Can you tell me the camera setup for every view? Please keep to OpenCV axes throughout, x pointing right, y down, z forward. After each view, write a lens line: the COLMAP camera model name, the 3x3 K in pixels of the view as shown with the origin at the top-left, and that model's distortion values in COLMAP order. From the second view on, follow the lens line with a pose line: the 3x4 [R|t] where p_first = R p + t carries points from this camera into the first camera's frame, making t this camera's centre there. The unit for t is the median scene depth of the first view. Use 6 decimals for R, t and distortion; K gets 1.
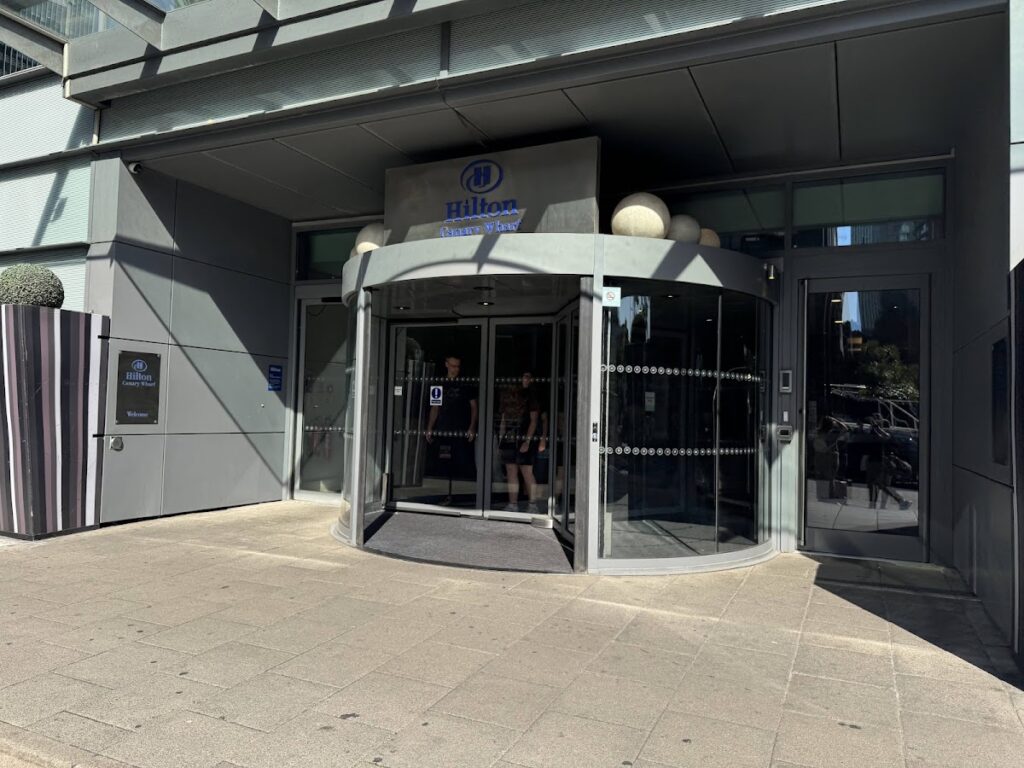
lens RADIAL K [[729.8, 0, 512.0], [0, 729.8, 384.0], [0, 0, 1]] dist [-0.001228, -0.000764]
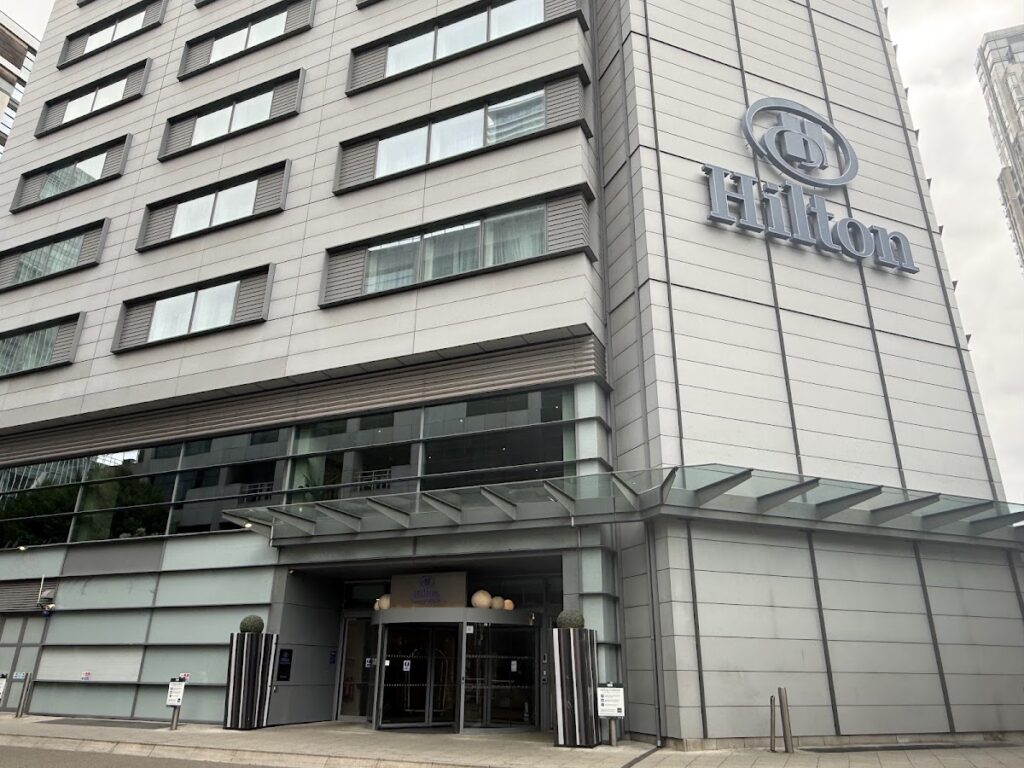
lens RADIAL K [[724.8, 0, 489.9], [0, 724.8, 385.2], [0, 0, 1]] dist [0.032577, -0.000281]
pose [[0.999871, -0.004903, 0.015292, 0.146461], [0.009755, 0.941847, -0.335901, -0.051286], [-0.012756, 0.336007, 0.941773, -1.712742]]
